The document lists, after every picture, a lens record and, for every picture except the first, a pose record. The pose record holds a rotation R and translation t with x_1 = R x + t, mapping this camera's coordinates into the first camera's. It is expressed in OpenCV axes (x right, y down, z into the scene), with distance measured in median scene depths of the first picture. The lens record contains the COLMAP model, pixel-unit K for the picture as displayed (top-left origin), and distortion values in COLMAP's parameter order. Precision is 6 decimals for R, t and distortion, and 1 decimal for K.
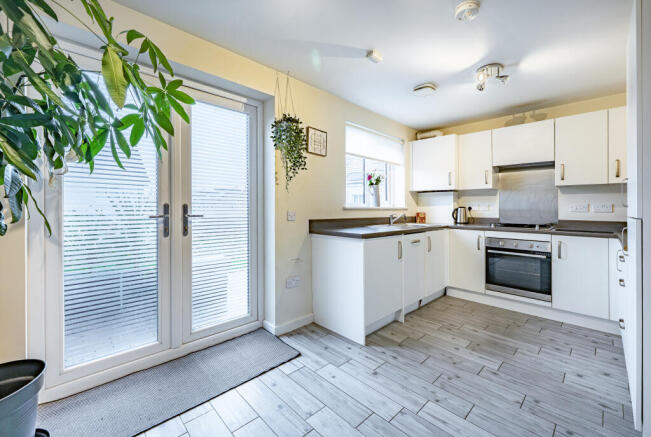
lens RADIAL K [[271.1, 0, 335.7], [0, 271.1, 201.0], [0, 0, 1]] dist [0.003865, -0.000003]
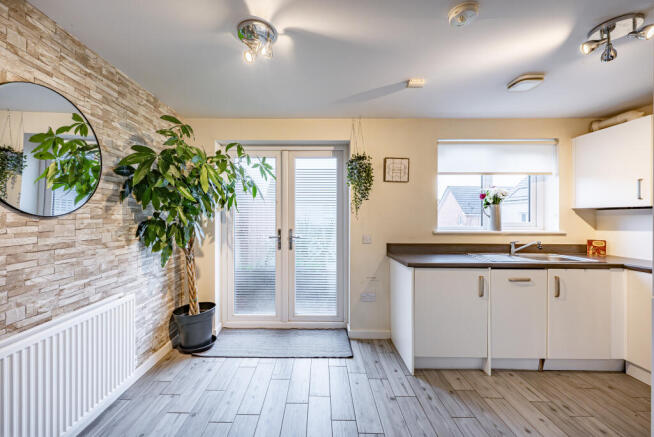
lens RADIAL K [[272.3, 0, 317.9], [0, 272.3, 209.5], [0, 0, 1]] dist [0.003865, -0.000003]
pose [[0.700031, -0.015522, -0.713943, 0.476898], [0.017135, 0.999841, -0.004937, -0.063377], [0.713906, -0.008777, 0.700186, 0.042255]]
